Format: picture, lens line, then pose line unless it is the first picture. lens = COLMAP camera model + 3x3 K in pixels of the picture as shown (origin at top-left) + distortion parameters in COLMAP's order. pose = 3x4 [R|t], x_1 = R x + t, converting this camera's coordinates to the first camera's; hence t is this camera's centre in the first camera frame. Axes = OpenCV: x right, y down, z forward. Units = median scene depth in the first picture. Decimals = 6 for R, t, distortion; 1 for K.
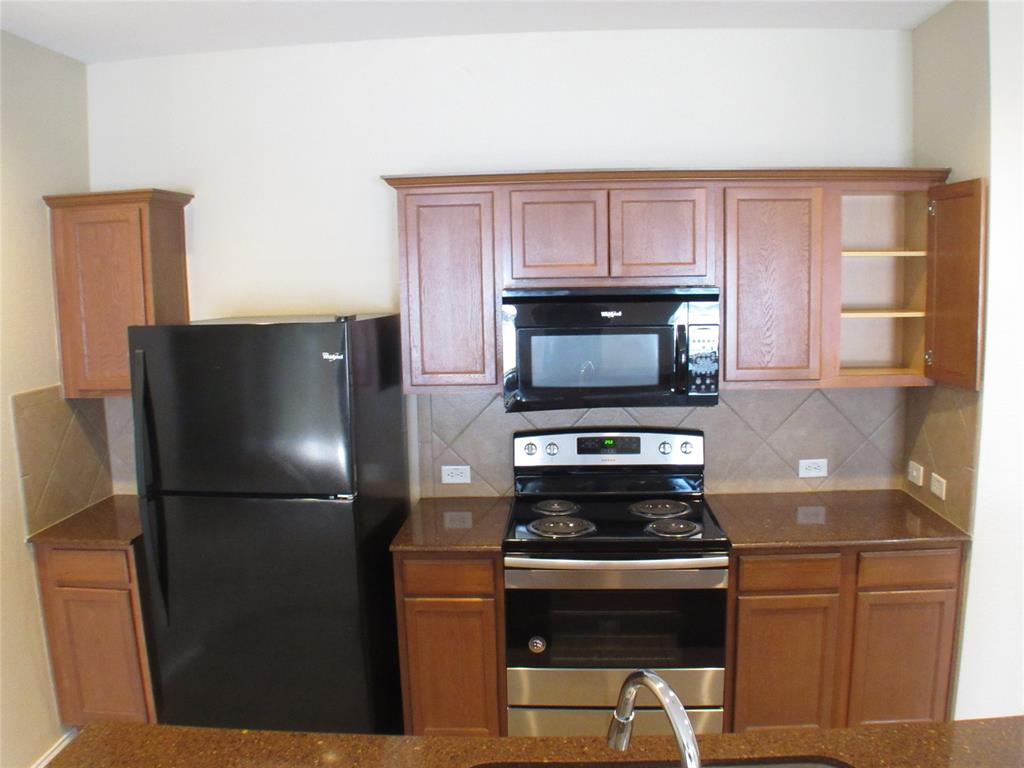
lens RADIAL K [[801.9, 0, 512.0], [0, 801.9, 384.0], [0, 0, 1]] dist [-0.141805, 0.000256]
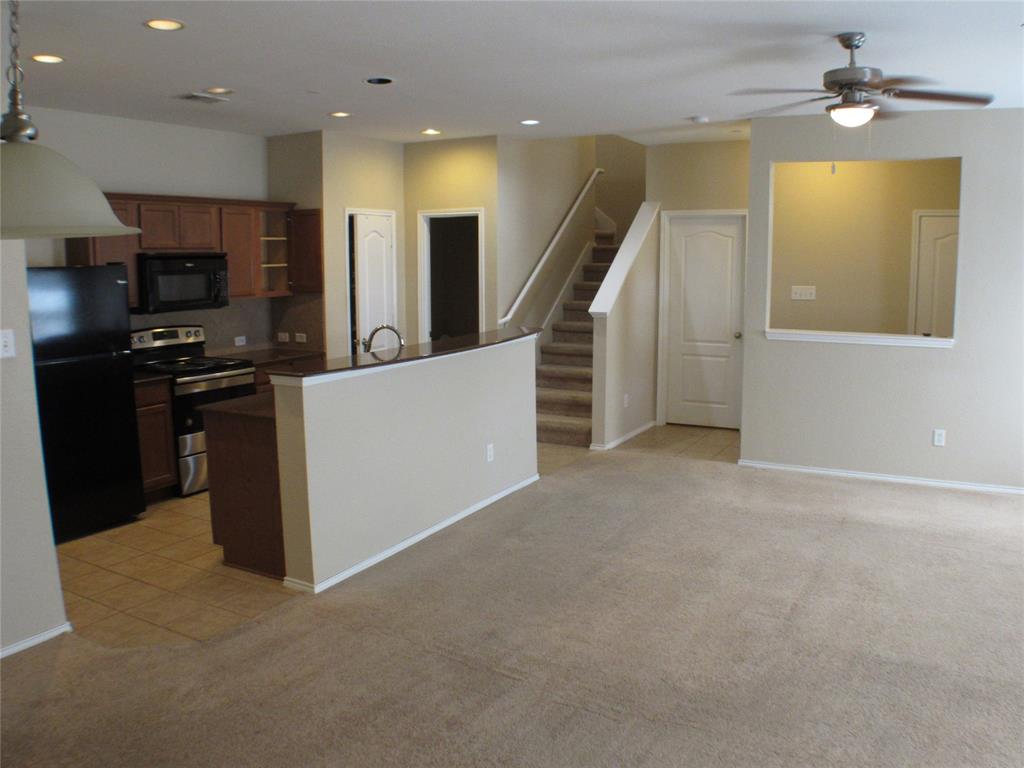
lens RADIAL K [[801.9, 0, 512.0], [0, 801.9, 384.0], [0, 0, 1]] dist [-0.141805, 0.000256]
pose [[0.433378, -0.121008, 0.893051, -1.338410], [0.112031, 0.990492, 0.079845, 0.151177], [-0.894222, 0.065446, 0.442814, -0.639003]]
